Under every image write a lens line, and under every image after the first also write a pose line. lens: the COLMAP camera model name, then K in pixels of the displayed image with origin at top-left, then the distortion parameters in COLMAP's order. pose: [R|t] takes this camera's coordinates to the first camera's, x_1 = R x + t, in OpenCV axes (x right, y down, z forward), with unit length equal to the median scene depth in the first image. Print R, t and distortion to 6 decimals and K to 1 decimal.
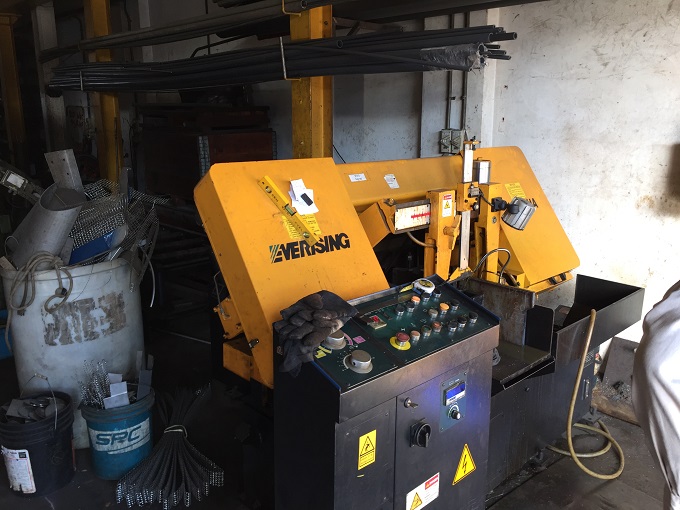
lens RADIAL K [[589.5, 0, 341.9], [0, 589.5, 249.0], [0, 0, 1]] dist [0.036285, -0.028022]
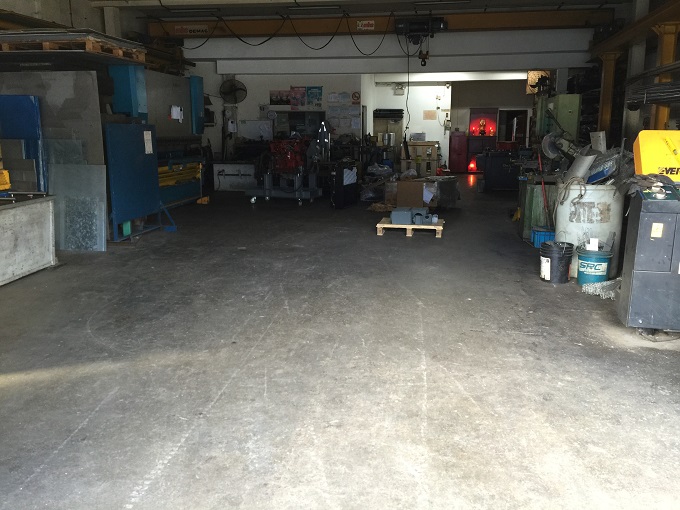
lens RADIAL K [[589.5, 0, 343.7], [0, 589.5, 253.9], [0, 0, 1]] dist [0.036285, -0.028022]
pose [[0.598390, 0.164118, -0.784216, 0.686710], [-0.184050, 0.980778, 0.064816, 0.283246], [0.779779, 0.105550, 0.617093, -0.902675]]
